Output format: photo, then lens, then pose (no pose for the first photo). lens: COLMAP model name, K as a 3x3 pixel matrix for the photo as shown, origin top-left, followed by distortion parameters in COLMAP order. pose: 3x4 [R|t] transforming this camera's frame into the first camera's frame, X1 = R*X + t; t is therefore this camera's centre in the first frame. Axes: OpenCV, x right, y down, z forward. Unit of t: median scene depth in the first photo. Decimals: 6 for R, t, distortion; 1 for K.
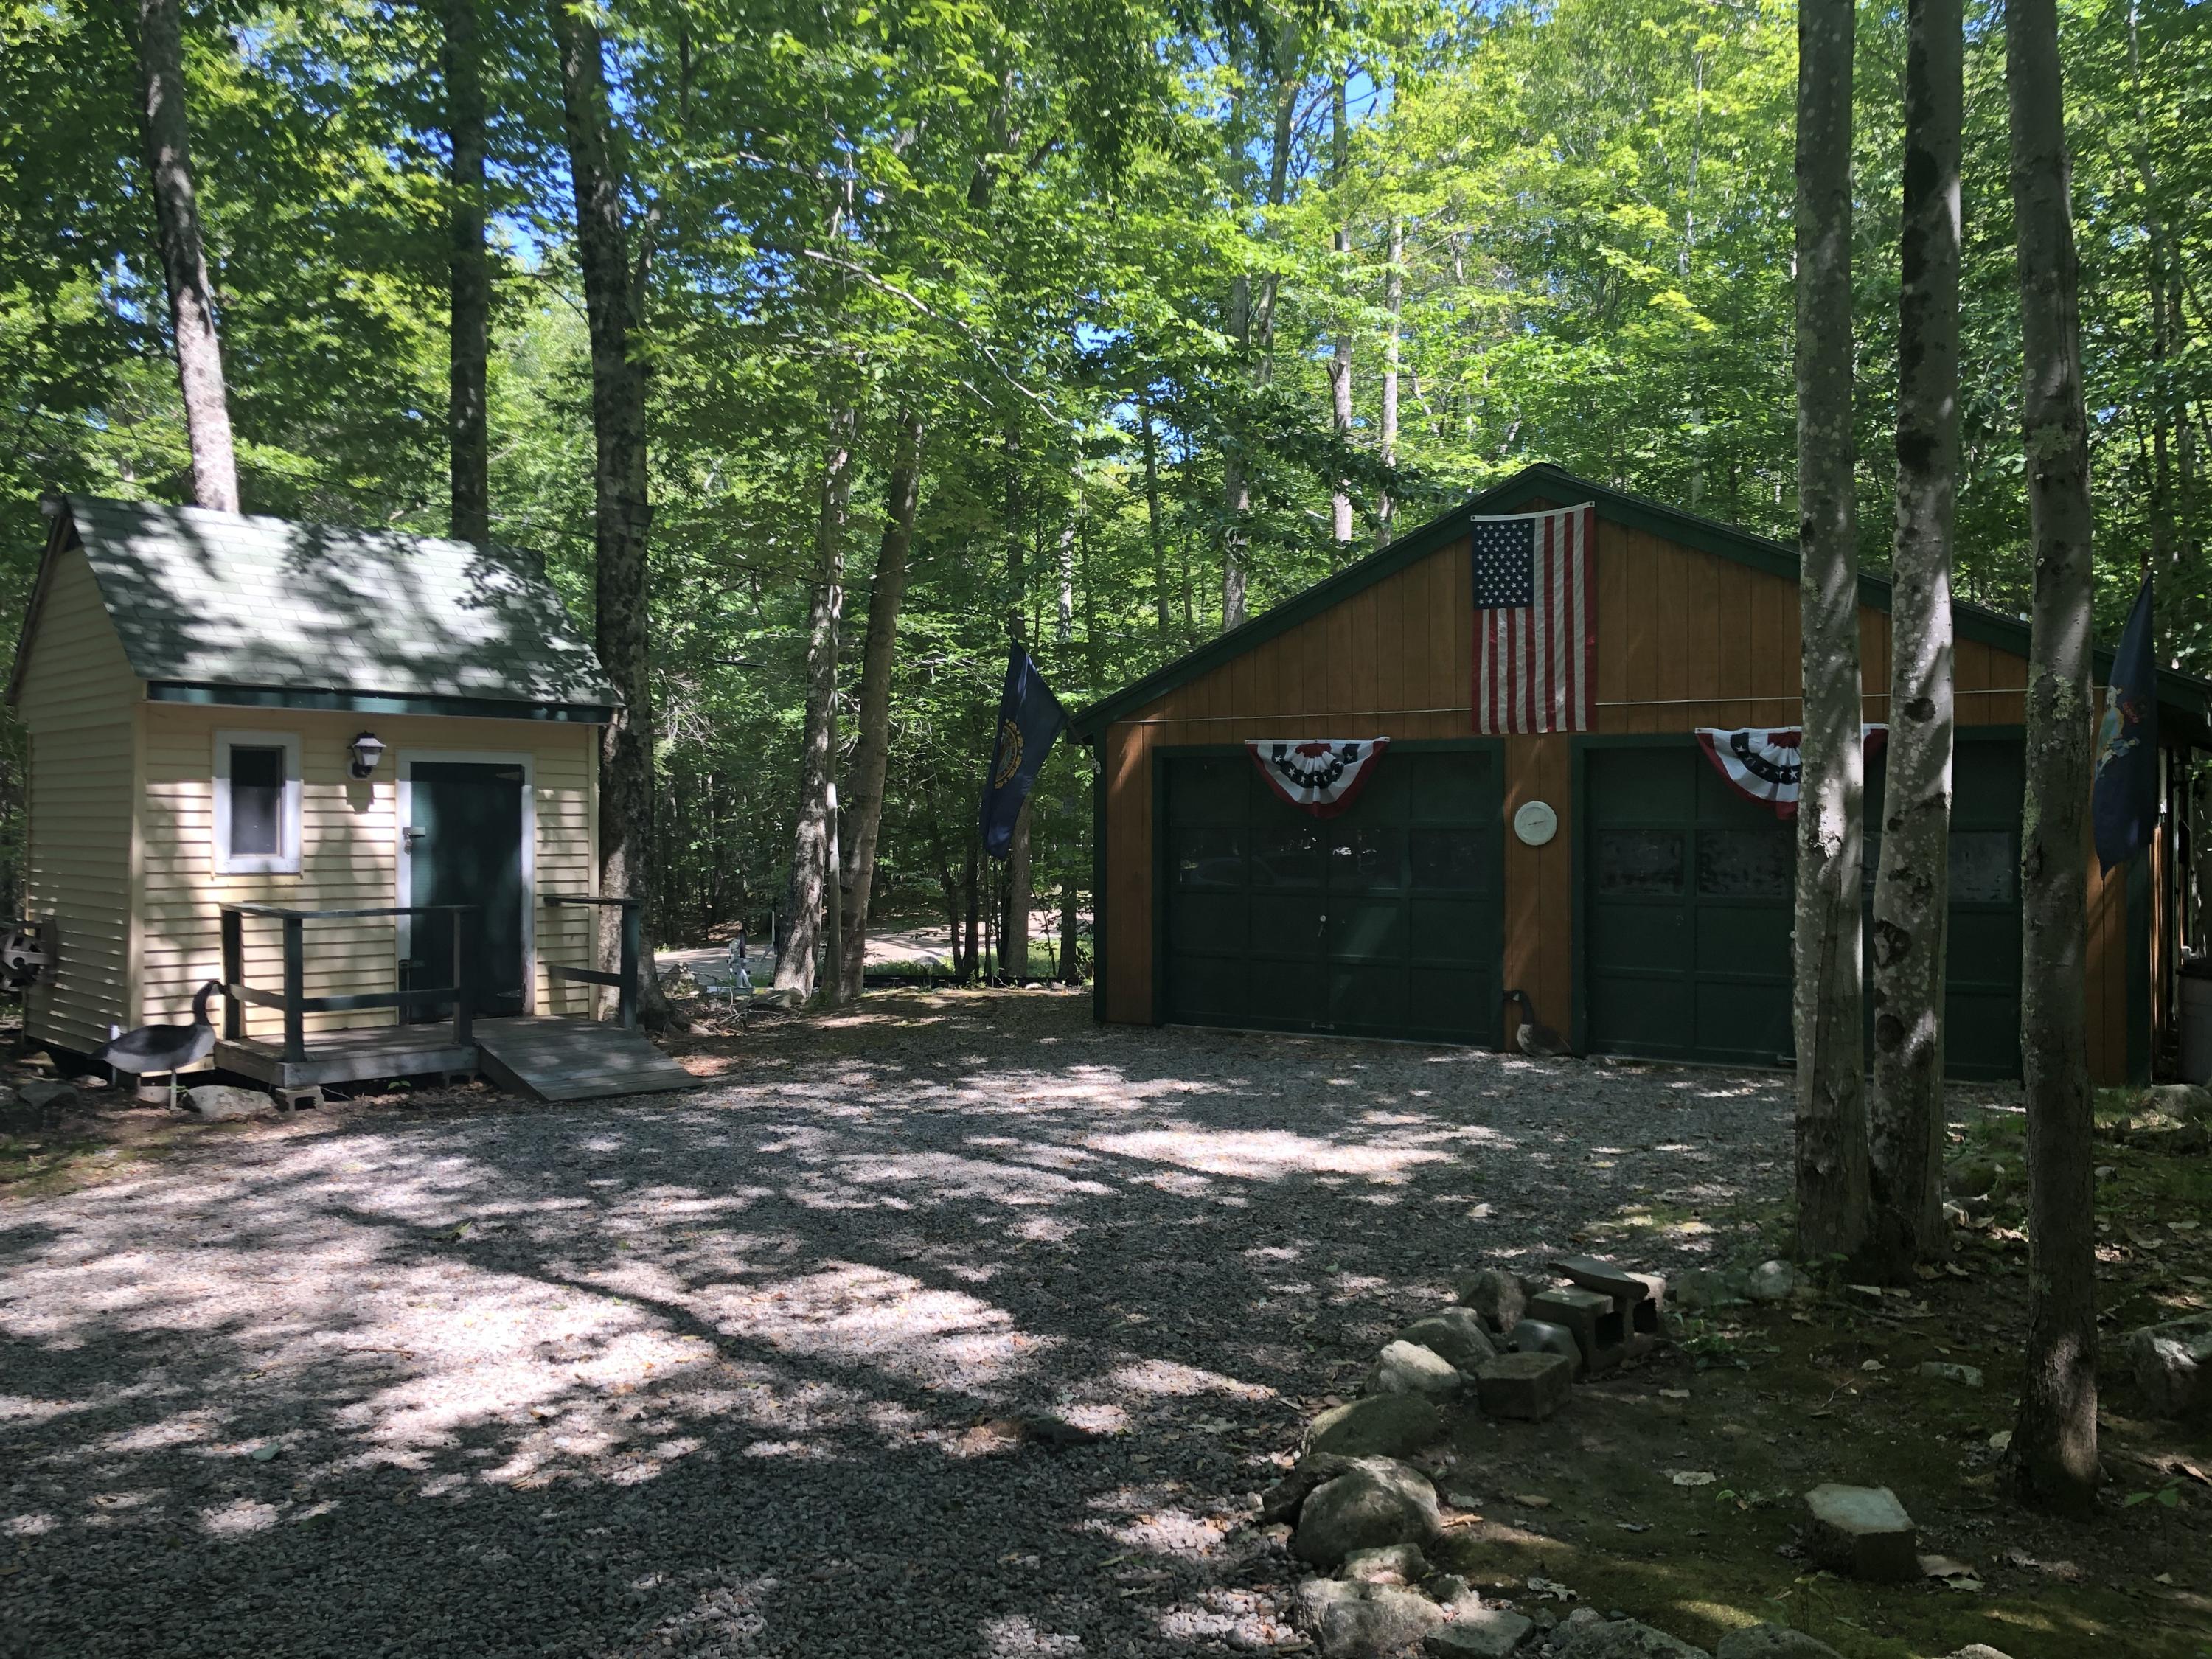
lens RADIAL K [[1782.7, 0, 1106.0], [0, 1782.7, 829.5], [0, 0, 1]] dist [0.148552, -0.327795]
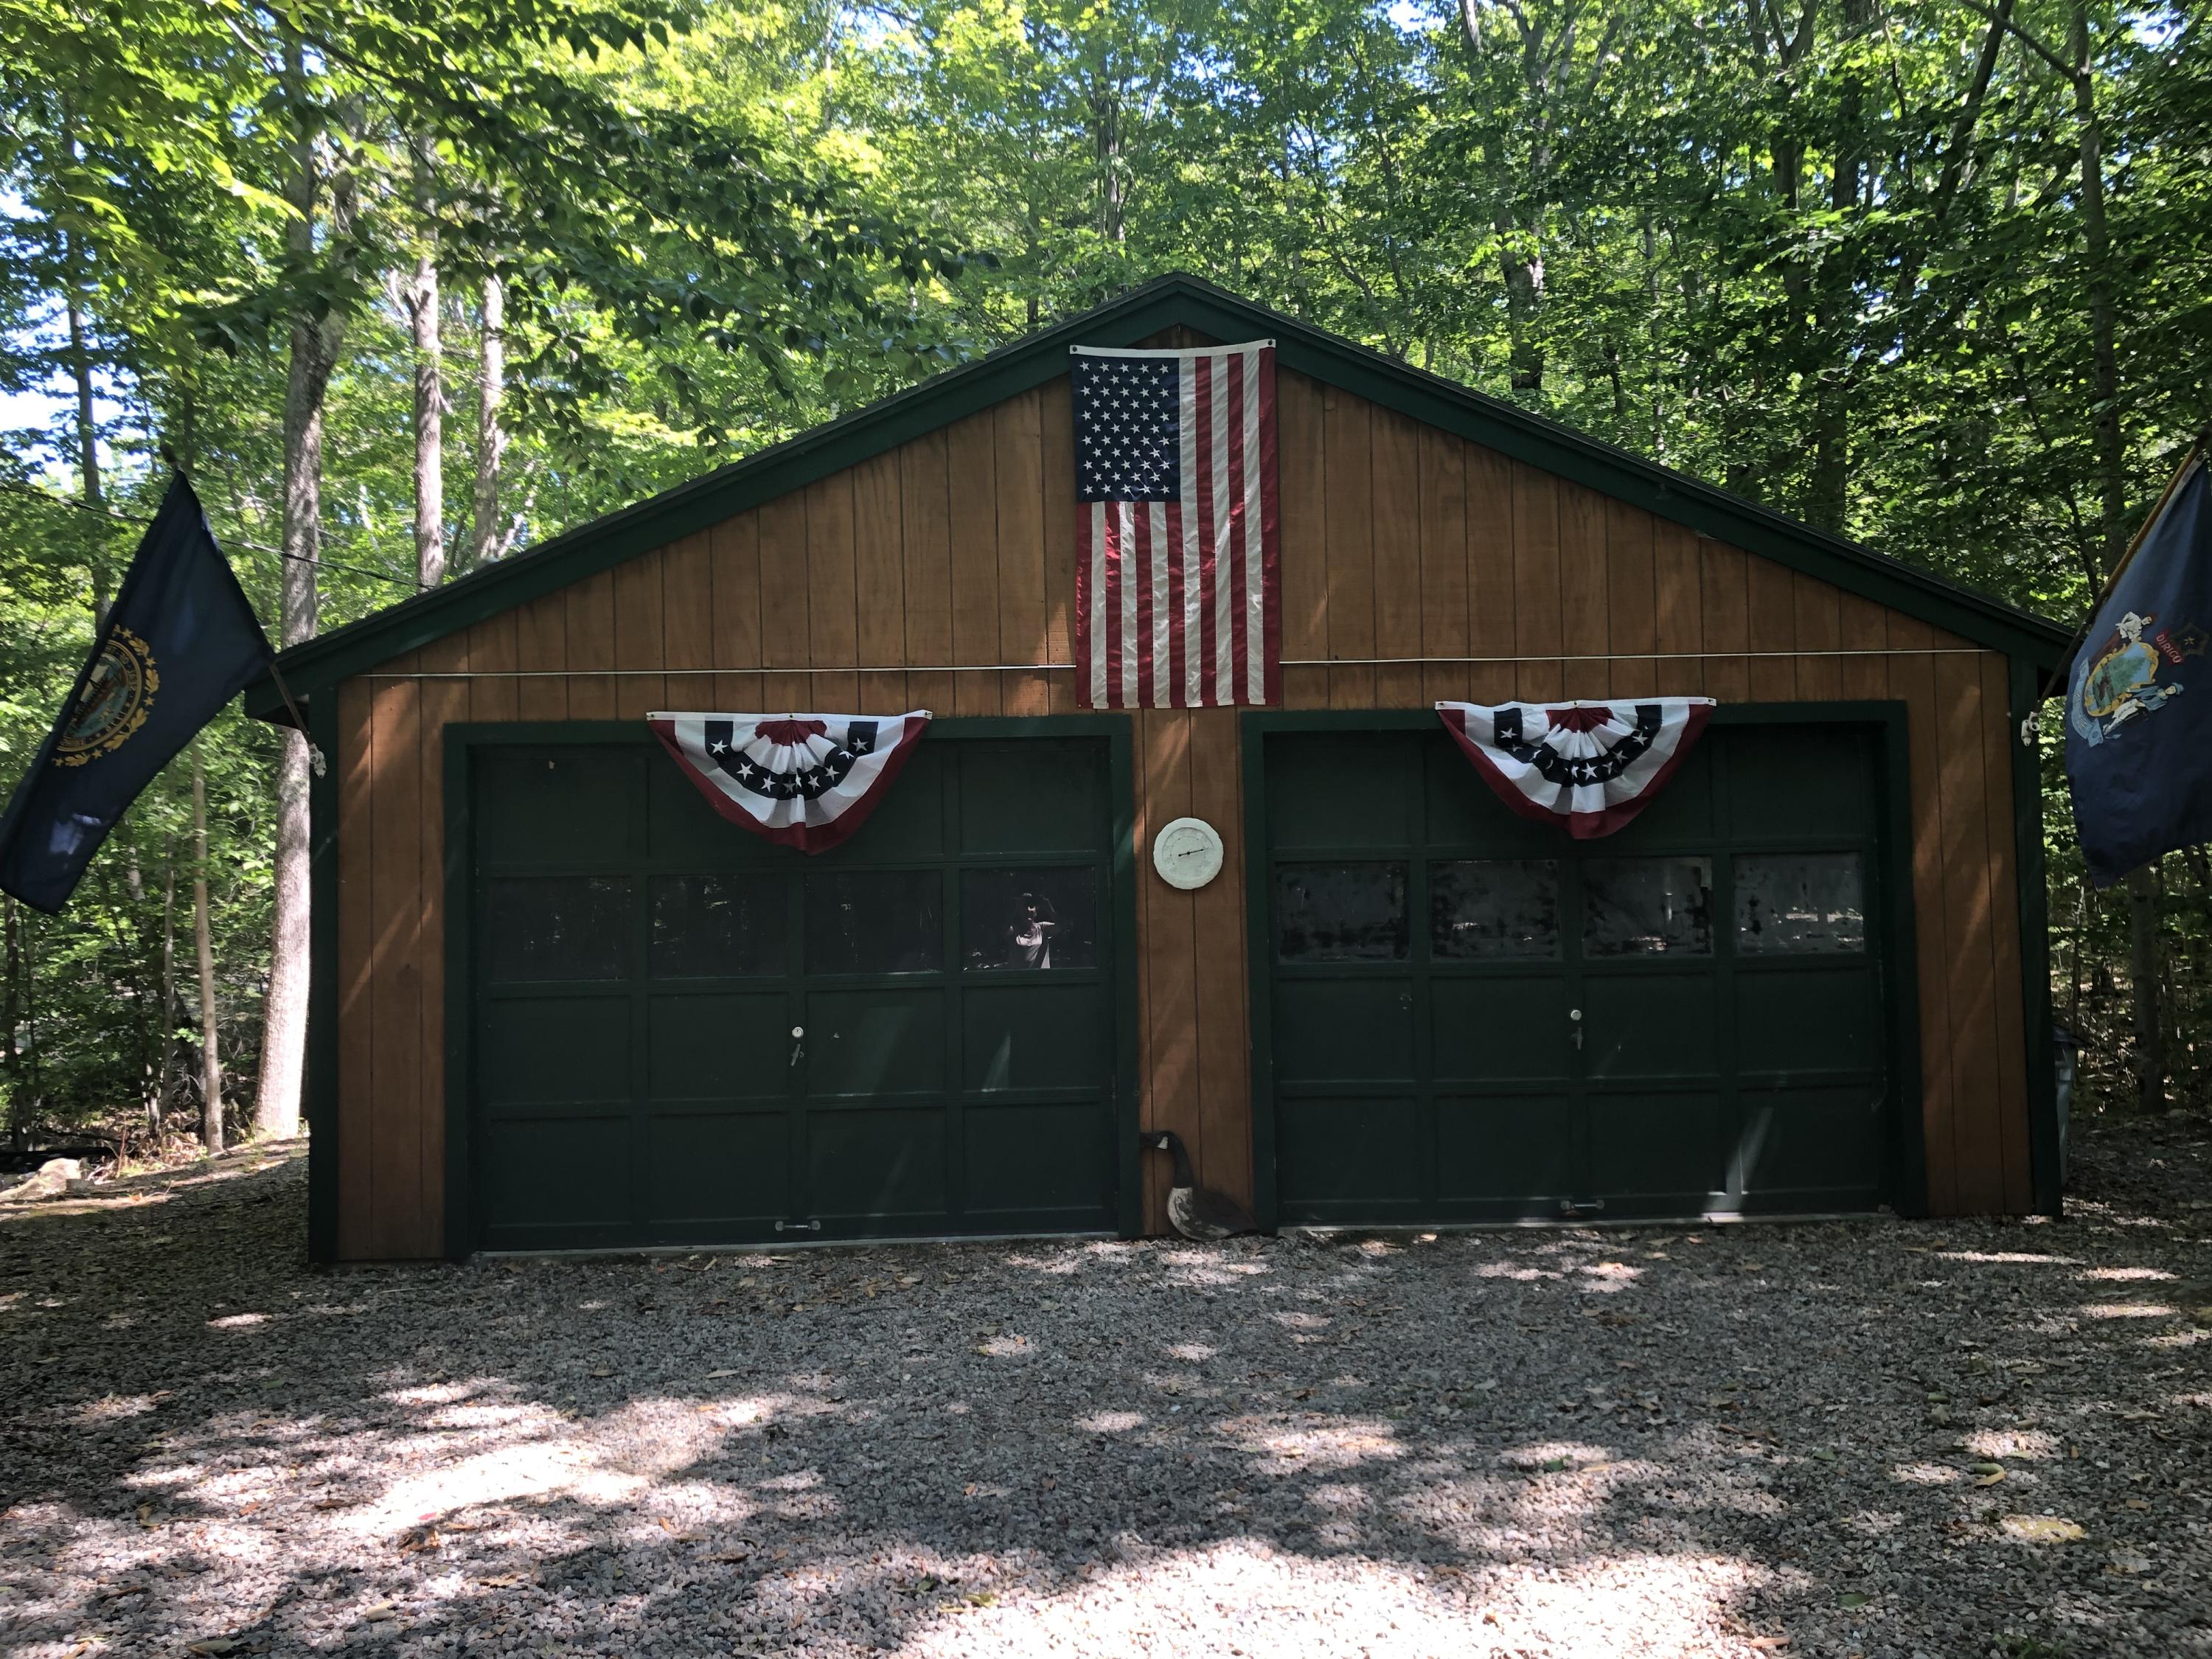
lens RADIAL K [[1782.7, 0, 1106.0], [0, 1782.7, 829.5], [0, 0, 1]] dist [0.148552, -0.327795]
pose [[0.825168, 0.006829, 0.564847, -0.126929], [0.024273, 0.998575, -0.047534, 0.016309], [-0.564366, 0.052934, 0.823826, 0.511144]]
